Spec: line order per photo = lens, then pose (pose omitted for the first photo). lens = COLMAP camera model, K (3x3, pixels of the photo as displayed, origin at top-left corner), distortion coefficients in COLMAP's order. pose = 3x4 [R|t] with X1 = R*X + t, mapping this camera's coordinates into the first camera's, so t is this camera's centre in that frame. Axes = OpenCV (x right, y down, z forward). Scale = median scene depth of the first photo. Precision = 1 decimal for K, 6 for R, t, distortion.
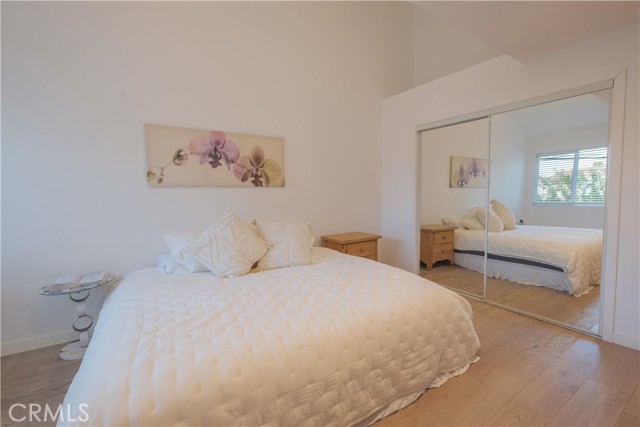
lens RADIAL K [[278.9, 0, 314.3], [0, 278.9, 209.5], [0, 0, 1]] dist [-0.002407, -0.000542]
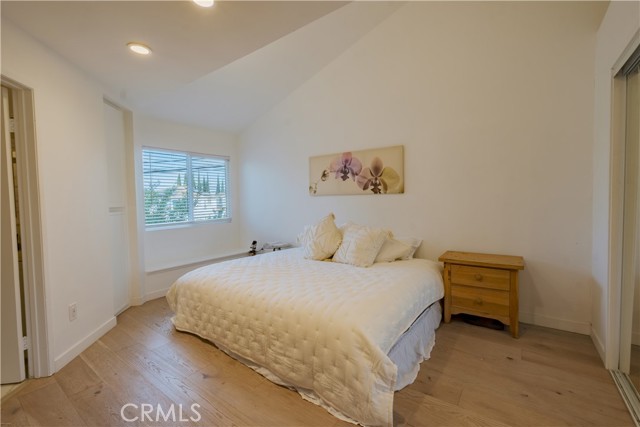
lens RADIAL K [[278.9, 0, 314.3], [0, 278.9, 209.5], [0, 0, 1]] dist [-0.002407, -0.000542]
pose [[0.359560, 0.038913, -0.932310, 0.802707], [-0.043460, 0.998744, 0.024924, -0.038476], [0.932109, 0.031556, 0.360800, 0.385749]]
